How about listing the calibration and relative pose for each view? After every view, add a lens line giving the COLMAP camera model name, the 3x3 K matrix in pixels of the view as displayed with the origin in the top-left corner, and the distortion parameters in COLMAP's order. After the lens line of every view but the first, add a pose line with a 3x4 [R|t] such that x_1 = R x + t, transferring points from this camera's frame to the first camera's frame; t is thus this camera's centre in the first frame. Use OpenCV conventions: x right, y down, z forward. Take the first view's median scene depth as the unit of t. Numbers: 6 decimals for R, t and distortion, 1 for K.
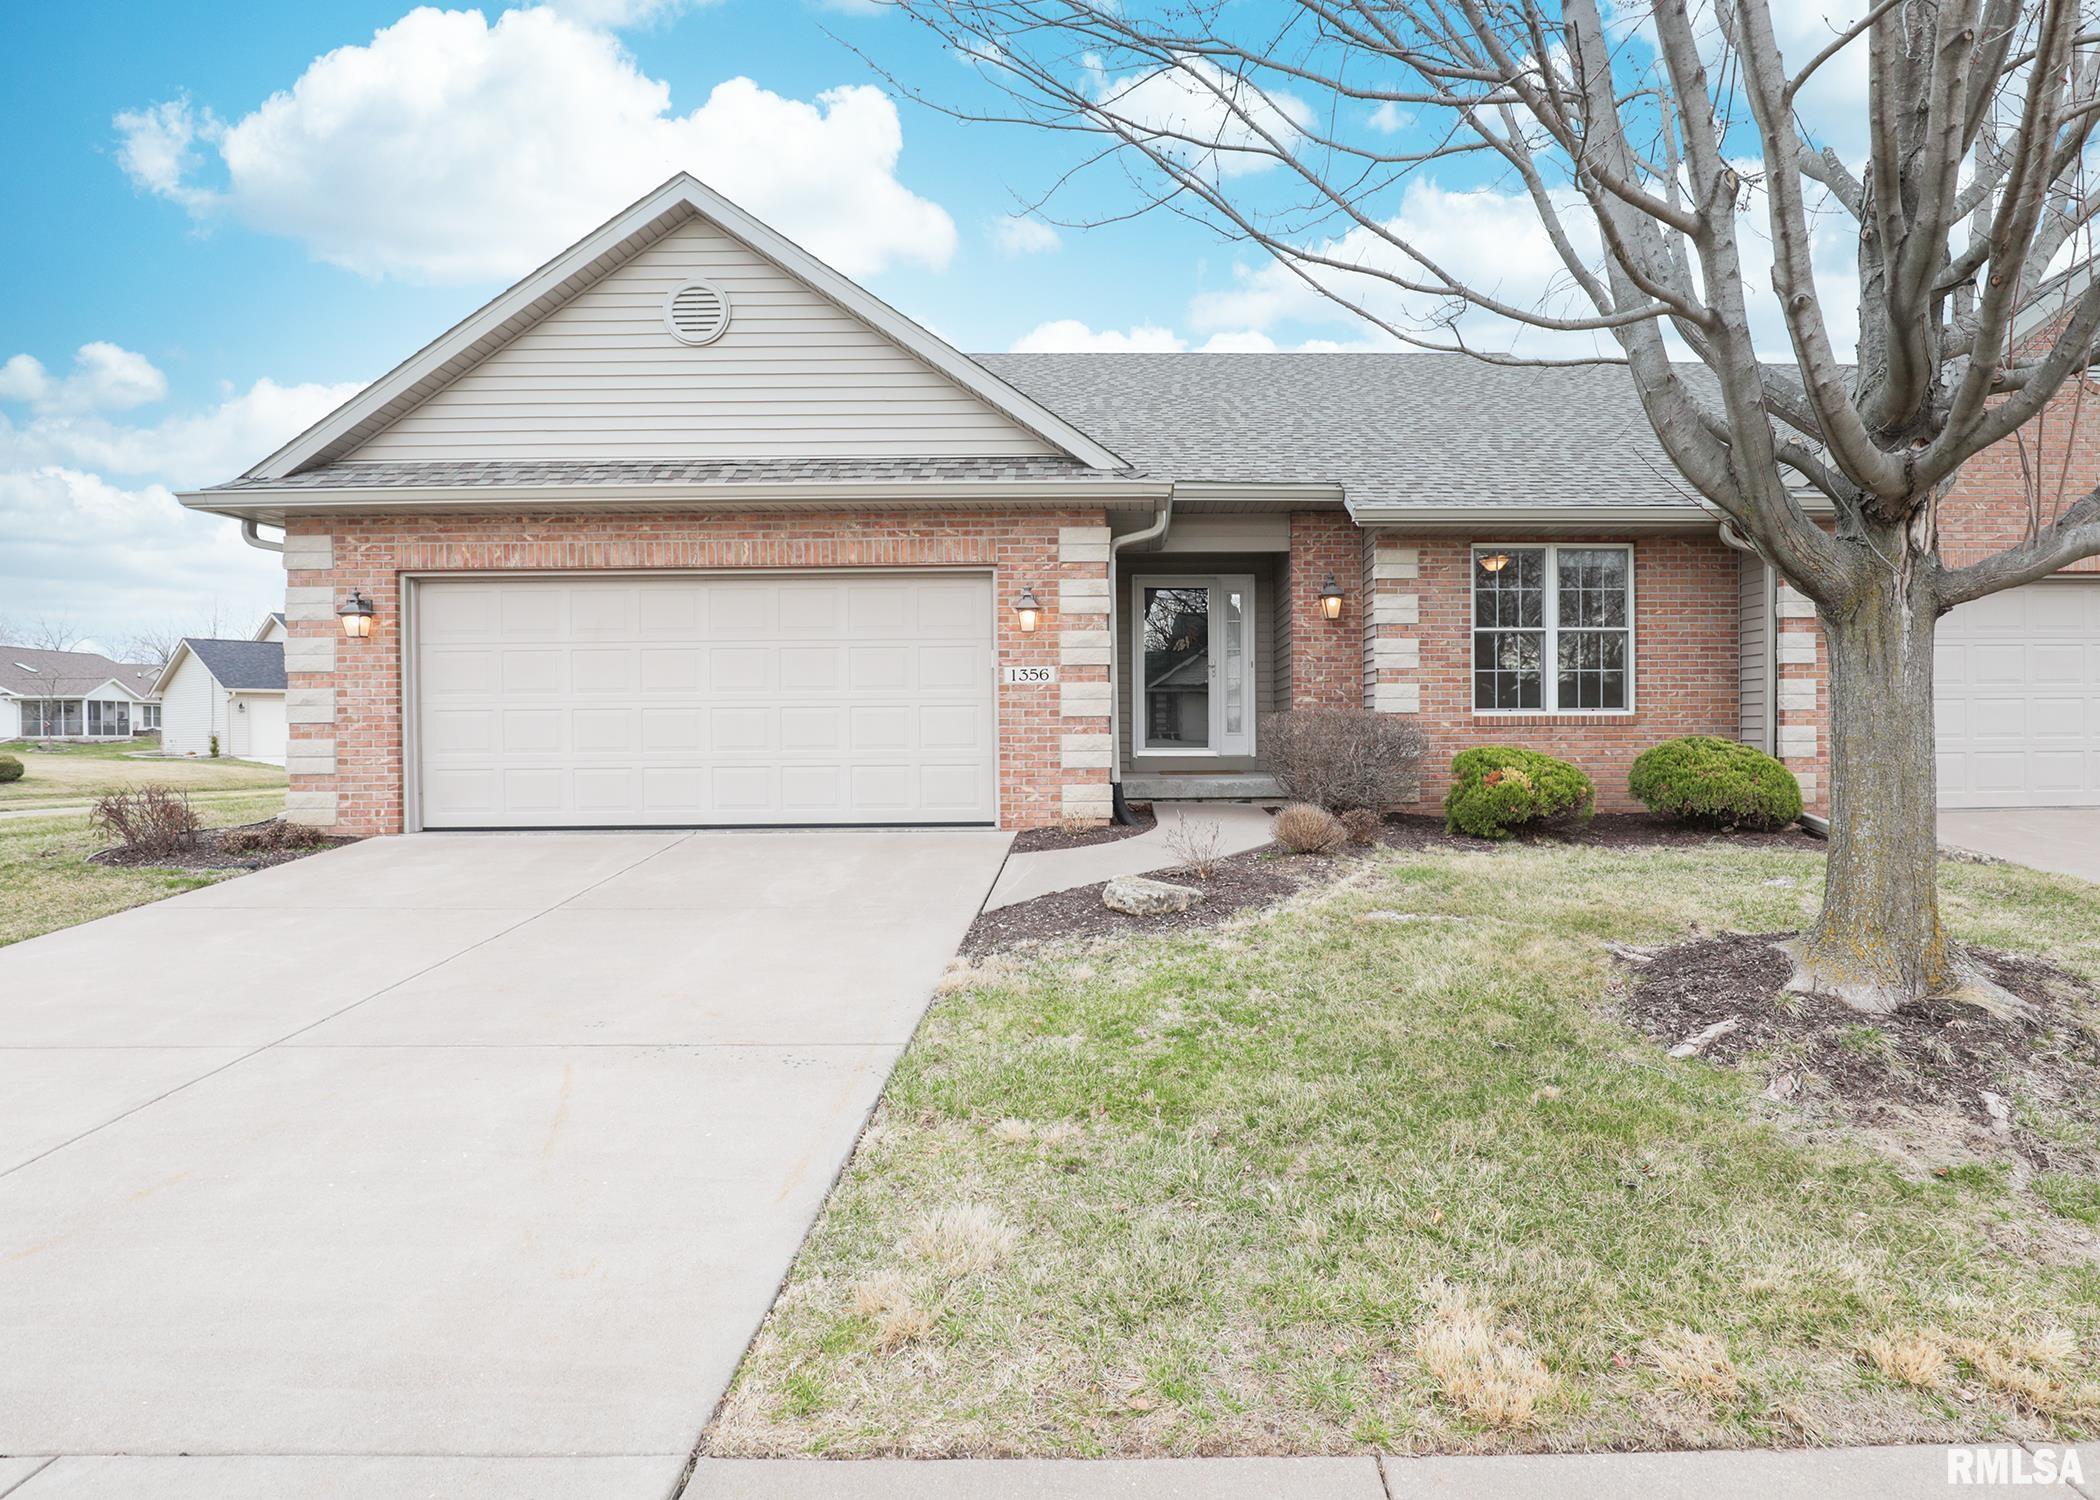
lens RADIAL K [[1266.6, 0, 1055.2], [0, 1266.6, 759.2], [0, 0, 1]] dist [-0.052053, -0.000248]
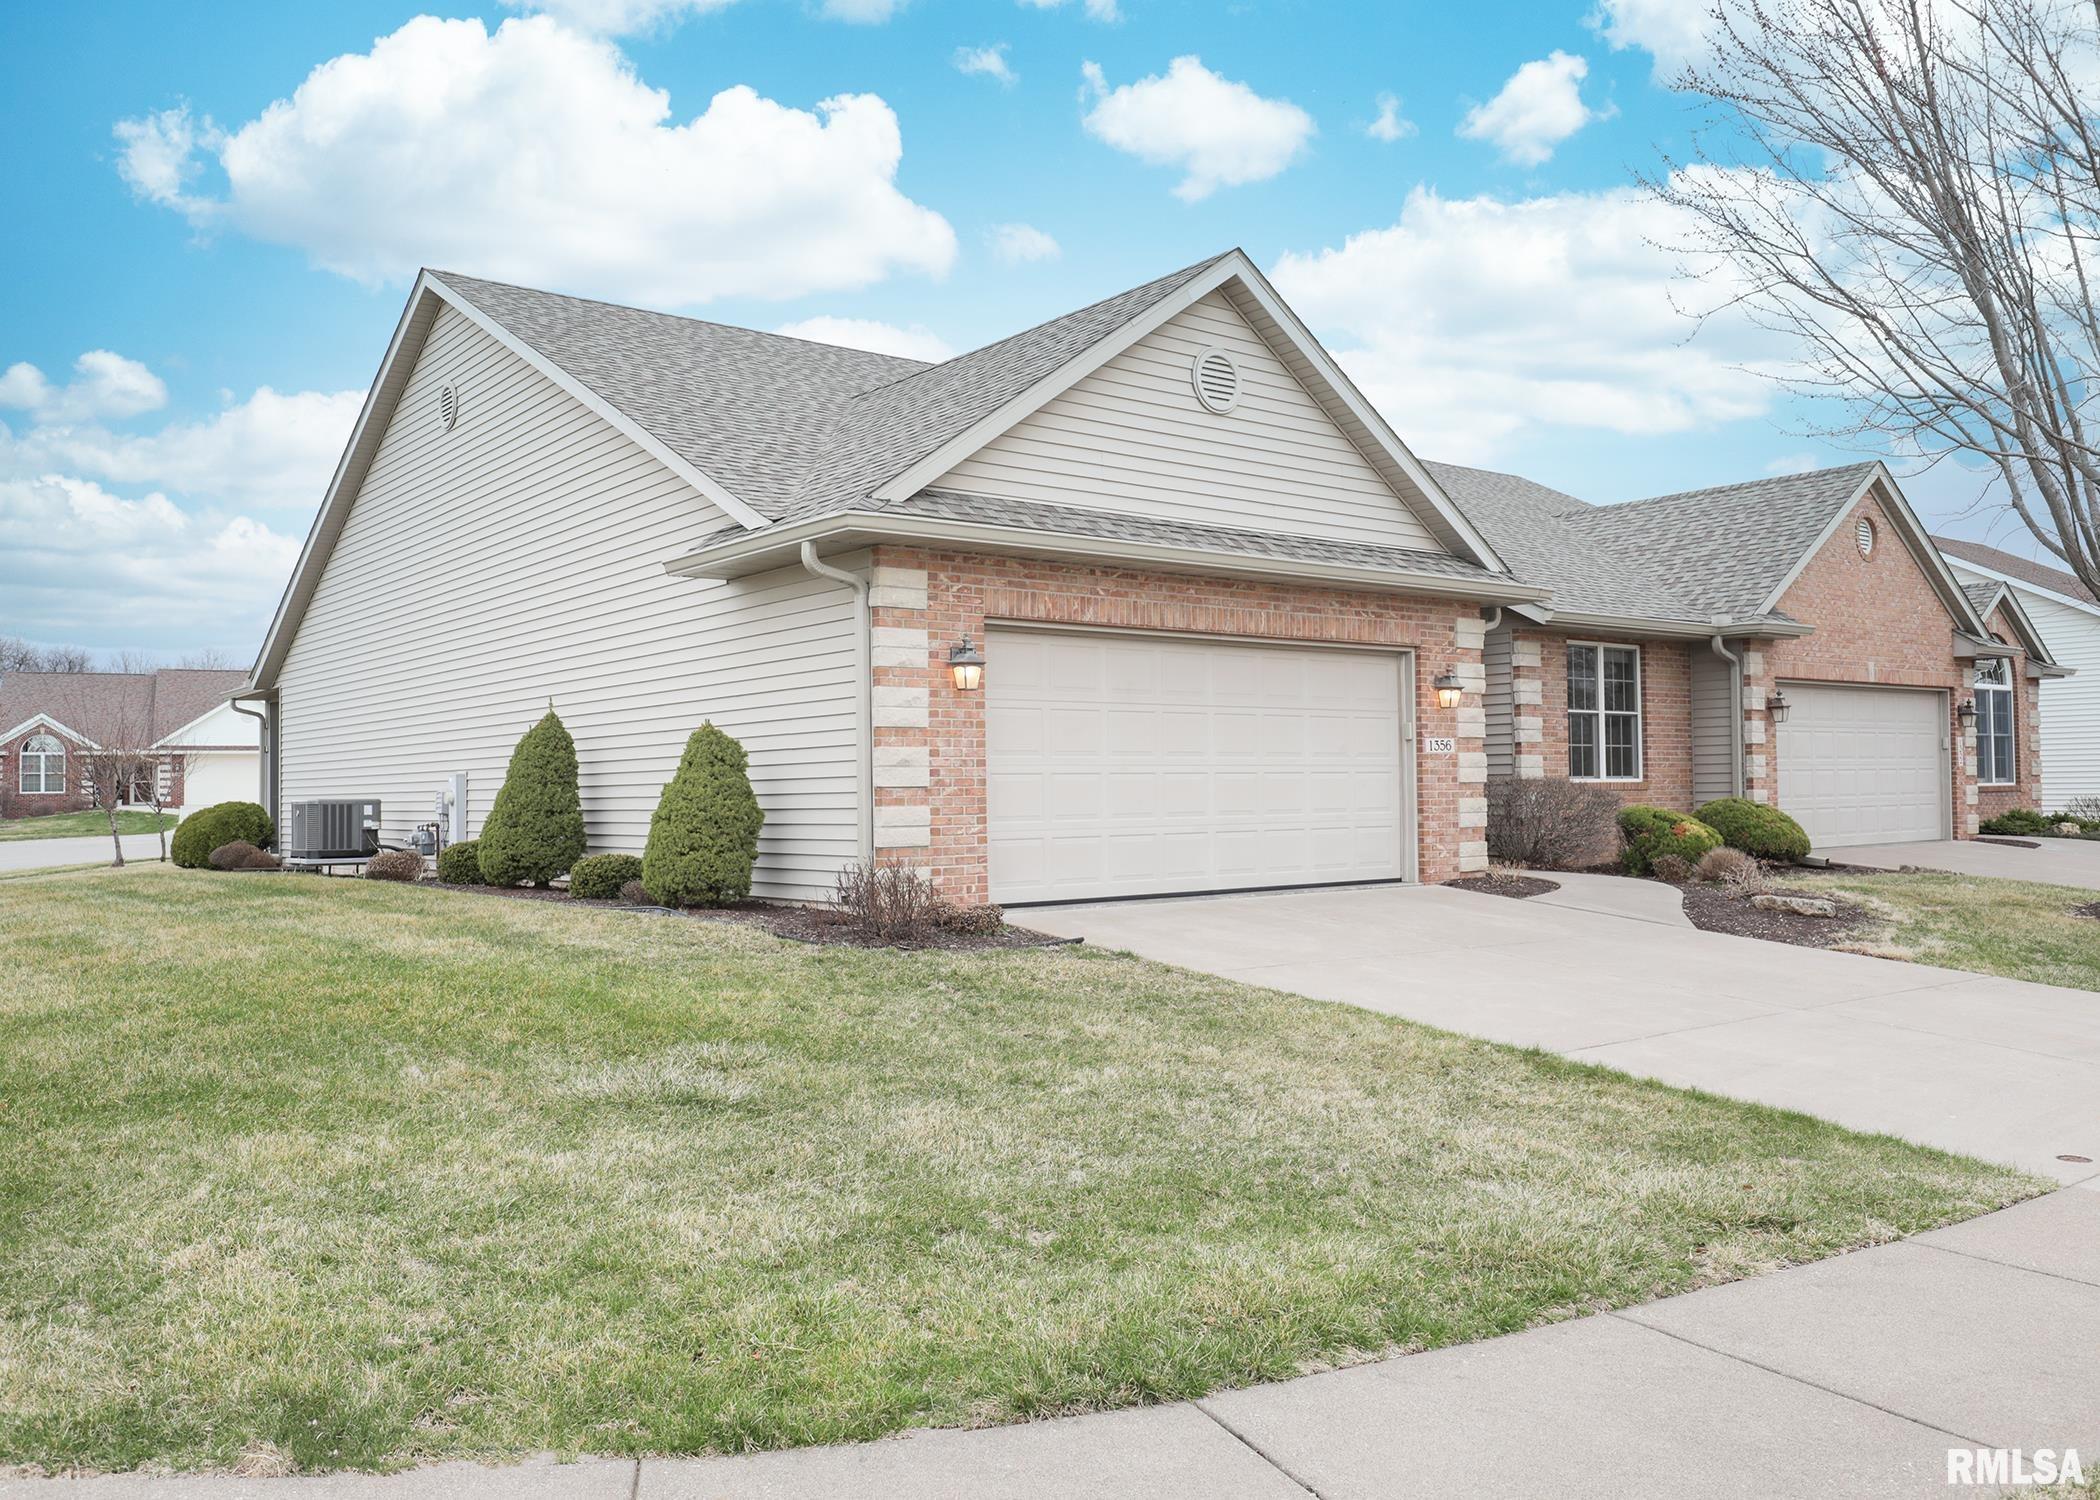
lens RADIAL K [[1633.9, 0, 1050.0], [0, 1633.9, 750.0], [0, 0, 1]] dist [-0.002464, -0.000133]
pose [[0.803689, 0.014228, 0.594879, -1.166231], [0.016325, 0.998811, -0.045945, -0.001189], [-0.594825, 0.046637, 0.802501, 0.036669]]
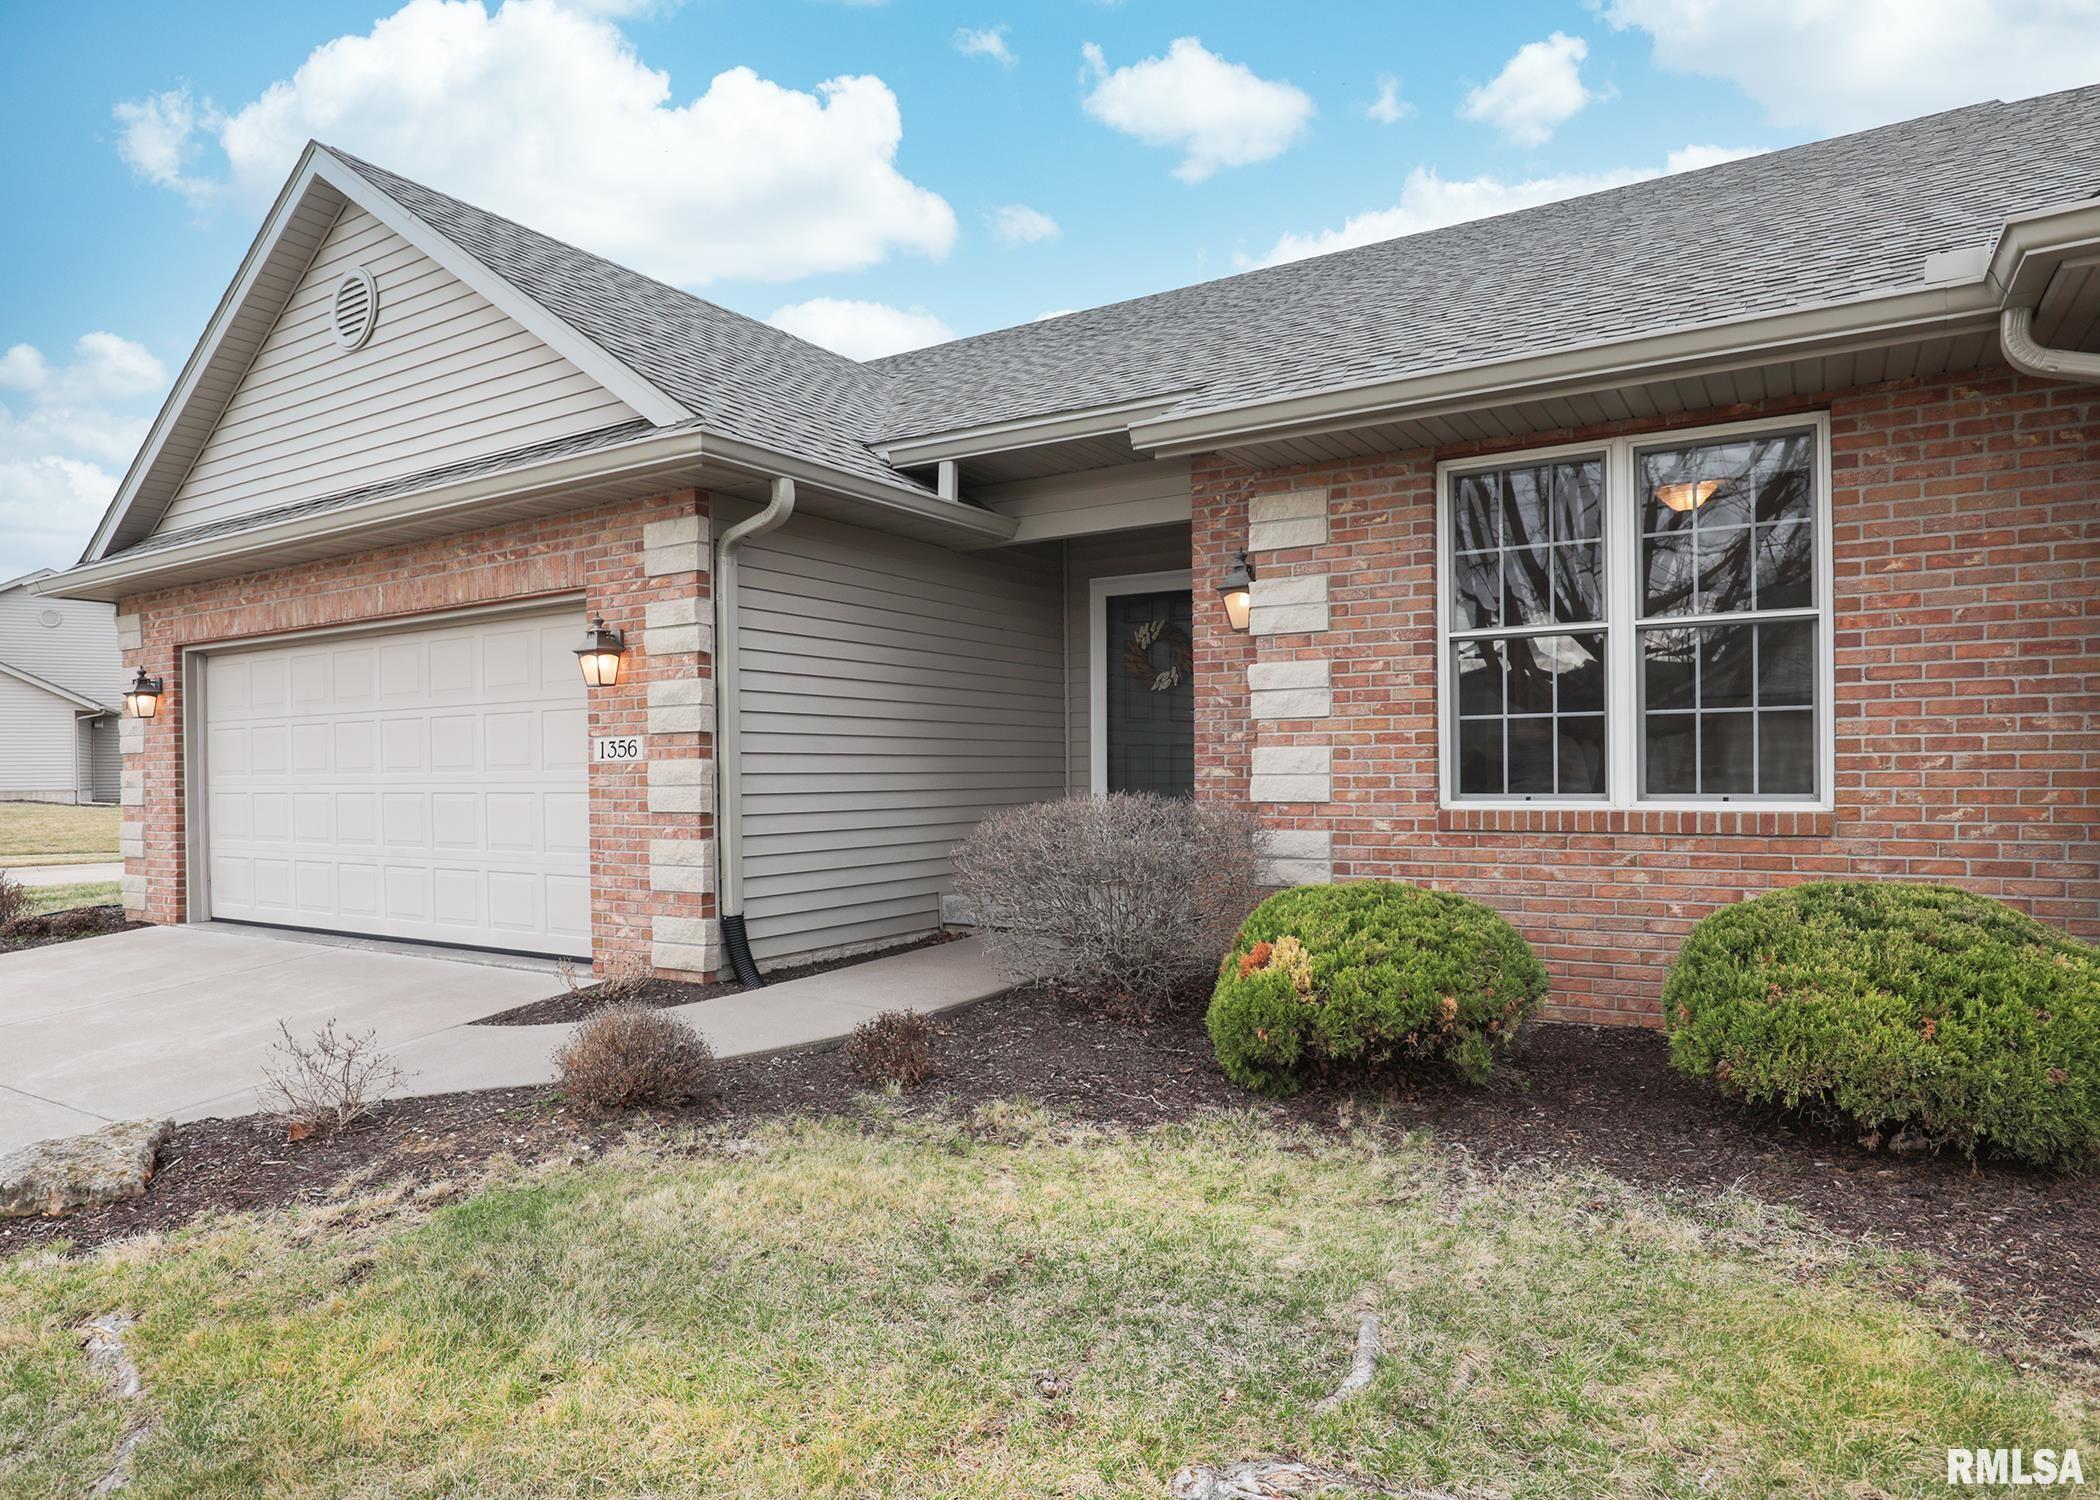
lens RADIAL K [[1266.7, 0, 1053.1], [0, 1266.7, 782.2], [0, 0, 1]] dist [-0.030735, 0.000468]
pose [[0.835493, 0.003783, -0.549487, 0.540389], [-0.005690, 0.999982, -0.001767, -0.049092], [0.549471, 0.004603, 0.835500, 0.566407]]
